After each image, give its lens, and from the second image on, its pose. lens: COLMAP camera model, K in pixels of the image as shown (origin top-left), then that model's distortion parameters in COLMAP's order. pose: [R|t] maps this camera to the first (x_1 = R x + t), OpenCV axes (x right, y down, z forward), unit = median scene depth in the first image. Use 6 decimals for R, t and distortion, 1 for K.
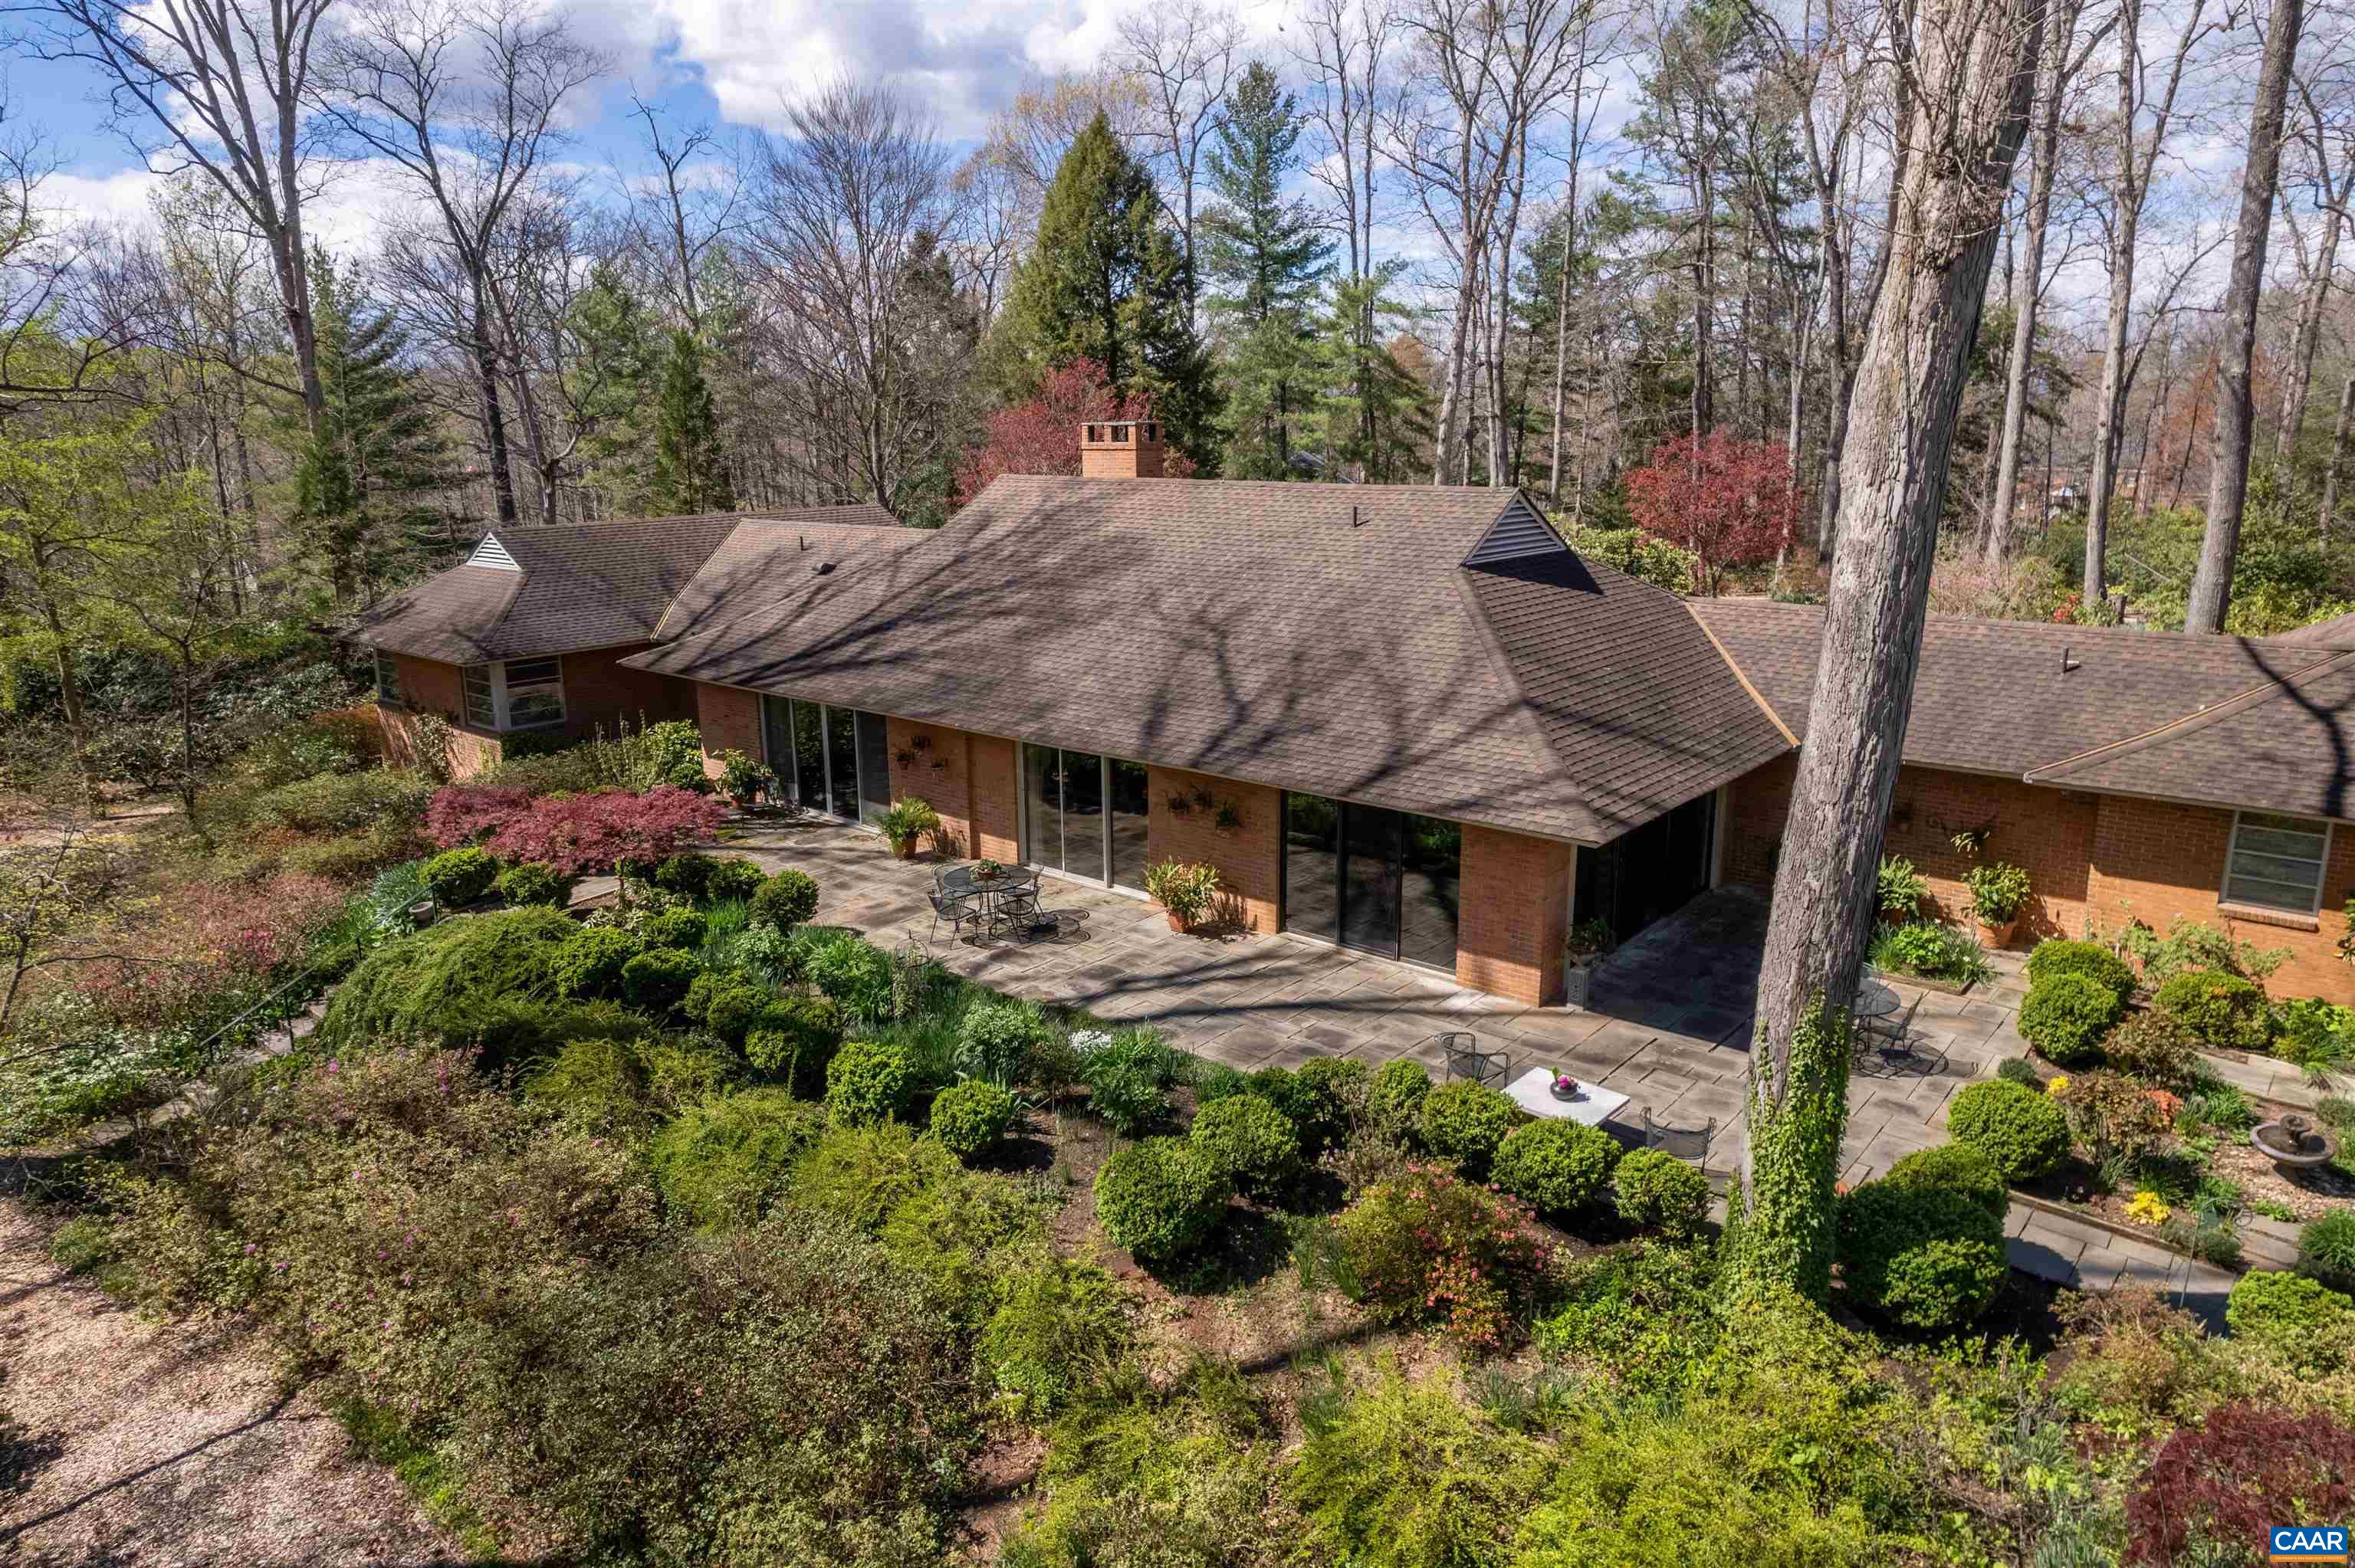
lens RADIAL K [[1539.7, 0, 1177.3], [0, 1539.7, 708.8], [0, 0, 1]] dist [-0.049612, 0.047244]
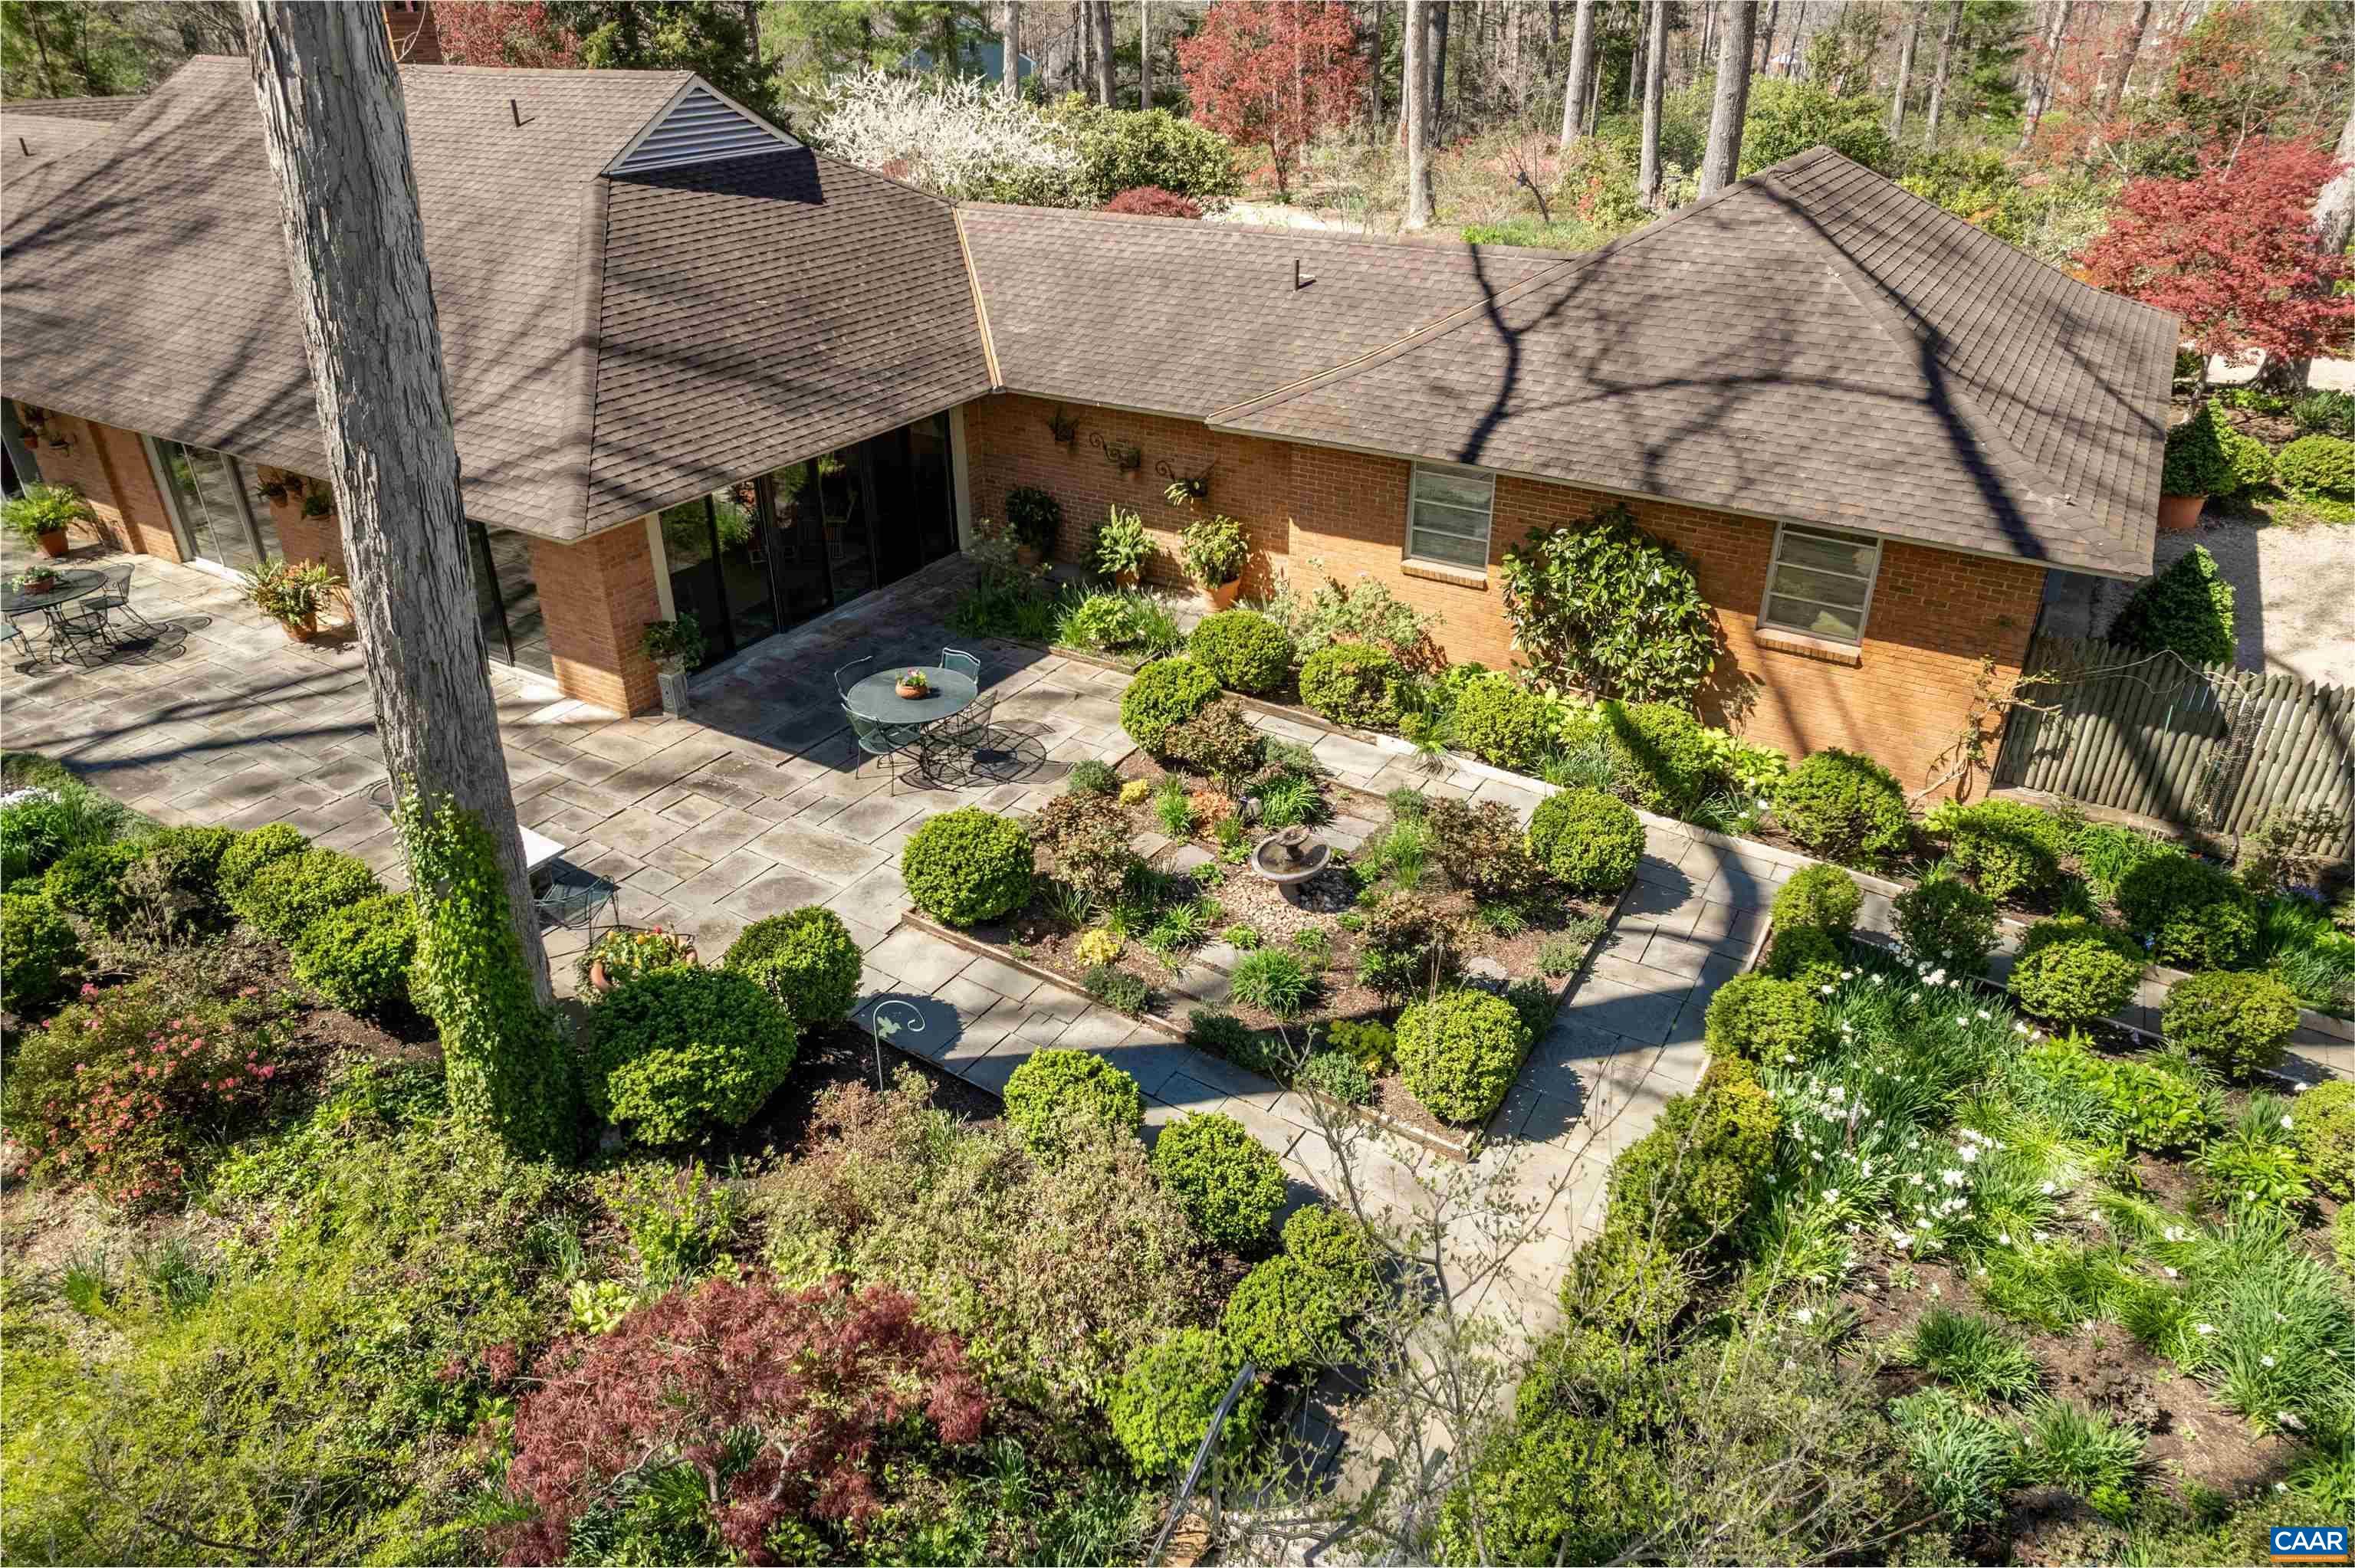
lens RADIAL K [[1539.7, 0, 1177.3], [0, 1539.7, 708.8], [0, 0, 1]] dist [-0.049612, 0.047244]
pose [[0.991855, -0.062916, 0.110748, 0.484159], [0.032476, 0.965667, 0.257743, -0.023924], [-0.123162, -0.252048, 0.959845, 0.148452]]
